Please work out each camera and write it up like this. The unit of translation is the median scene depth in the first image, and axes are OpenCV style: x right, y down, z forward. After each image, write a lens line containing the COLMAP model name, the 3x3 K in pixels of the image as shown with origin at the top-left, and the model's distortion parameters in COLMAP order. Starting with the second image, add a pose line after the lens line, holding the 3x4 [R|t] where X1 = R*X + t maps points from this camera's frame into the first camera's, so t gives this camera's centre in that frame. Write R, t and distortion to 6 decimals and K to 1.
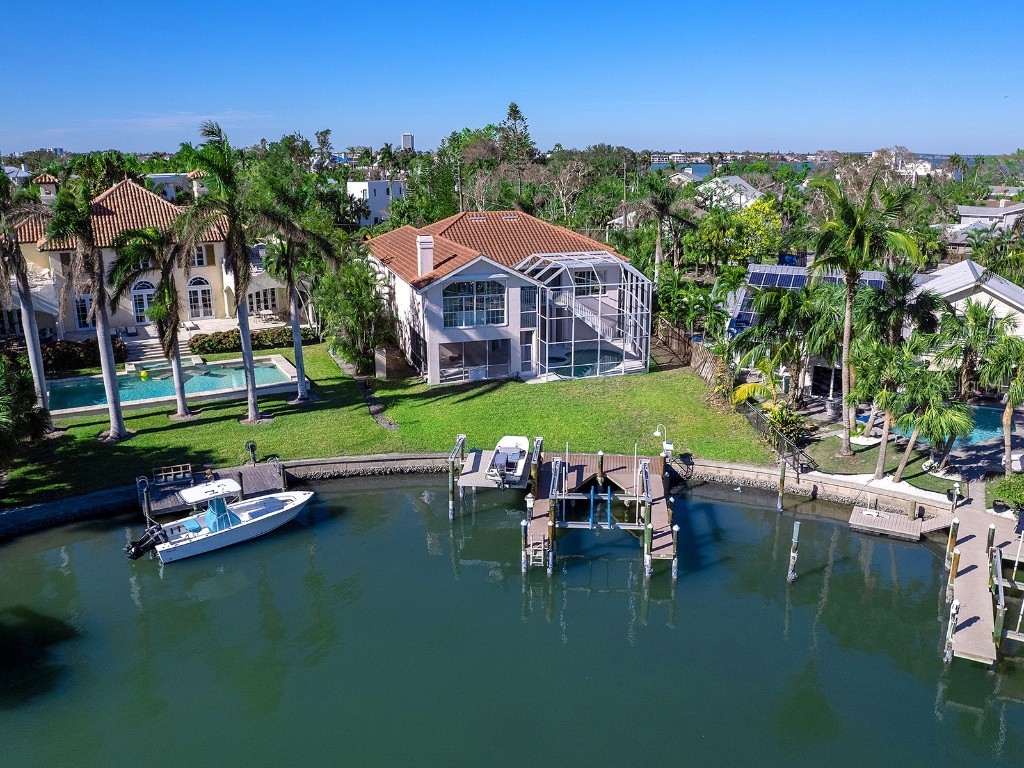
lens RADIAL K [[794.3, 0, 518.4], [0, 794.3, 386.1], [0, 0, 1]] dist [-0.029739, -0.001083]
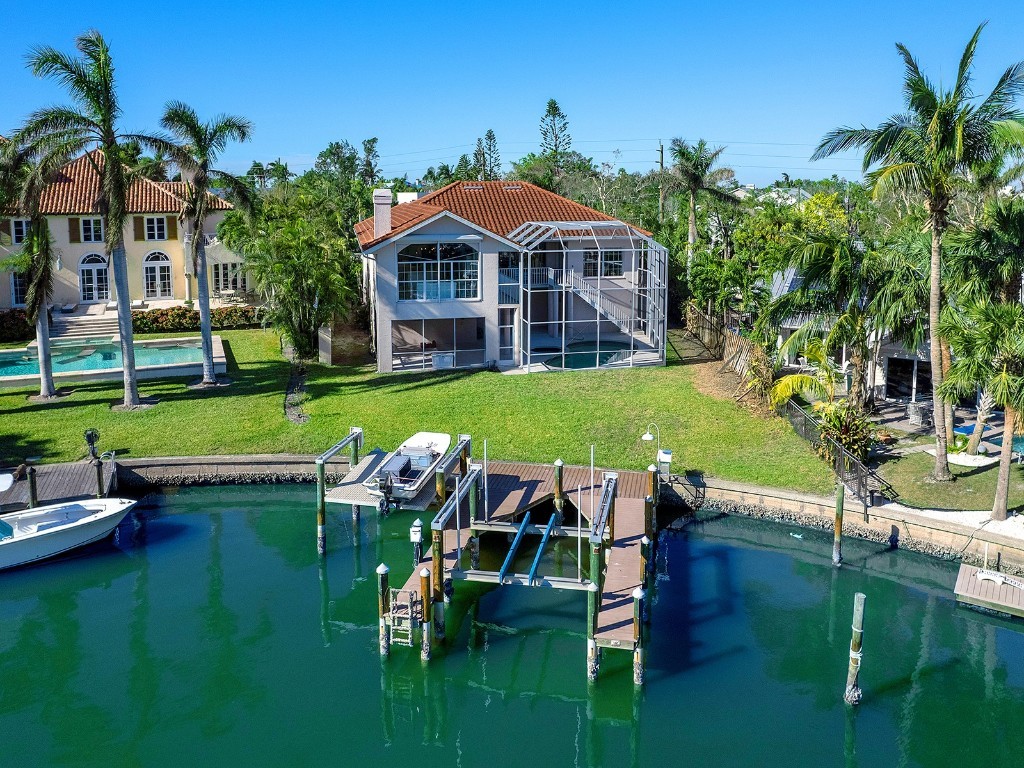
lens RADIAL K [[771.3, 0, 505.4], [0, 771.3, 297.8], [0, 0, 1]] dist [-0.028346, -0.003727]
pose [[0.993712, 0.013168, -0.111191, 0.117733], [-0.029123, 0.989278, -0.143113, 0.037168], [0.108115, 0.145451, 0.983440, 0.303468]]
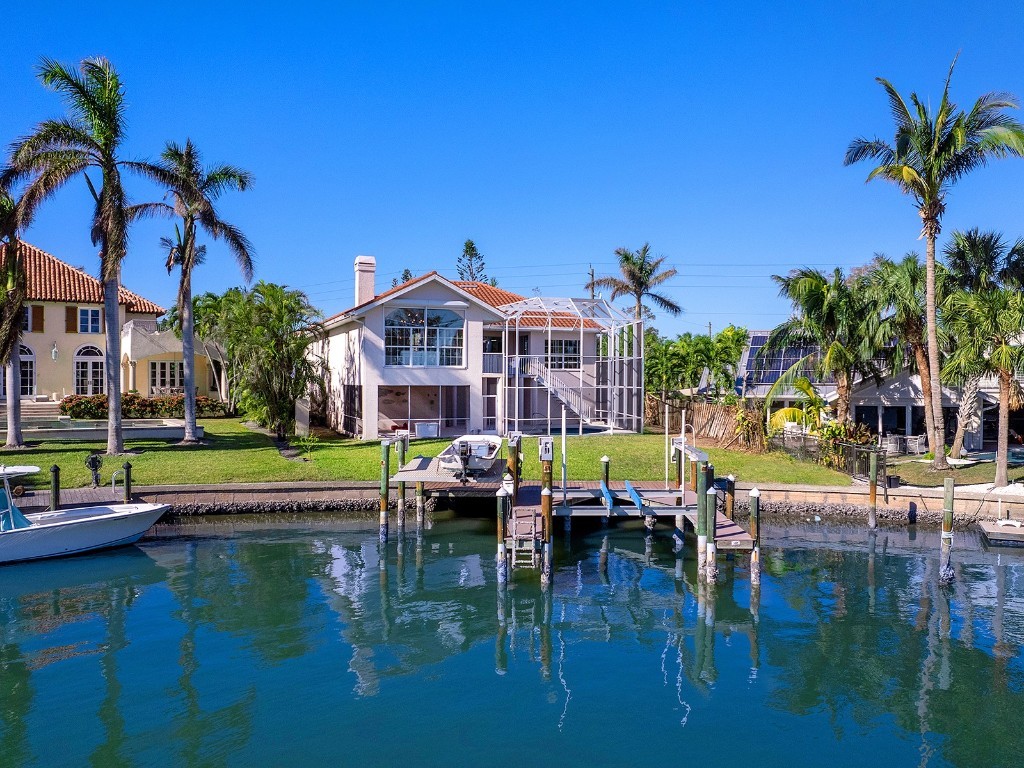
lens RADIAL K [[787.5, 0, 513.1], [0, 787.5, 408.9], [0, 0, 1]] dist [-0.032500, 0.003644]
pose [[0.998533, 0.000554, 0.054140, -0.012001], [0.012270, 0.971618, -0.236236, 0.184291], [-0.052734, 0.236553, 0.970186, 0.299969]]
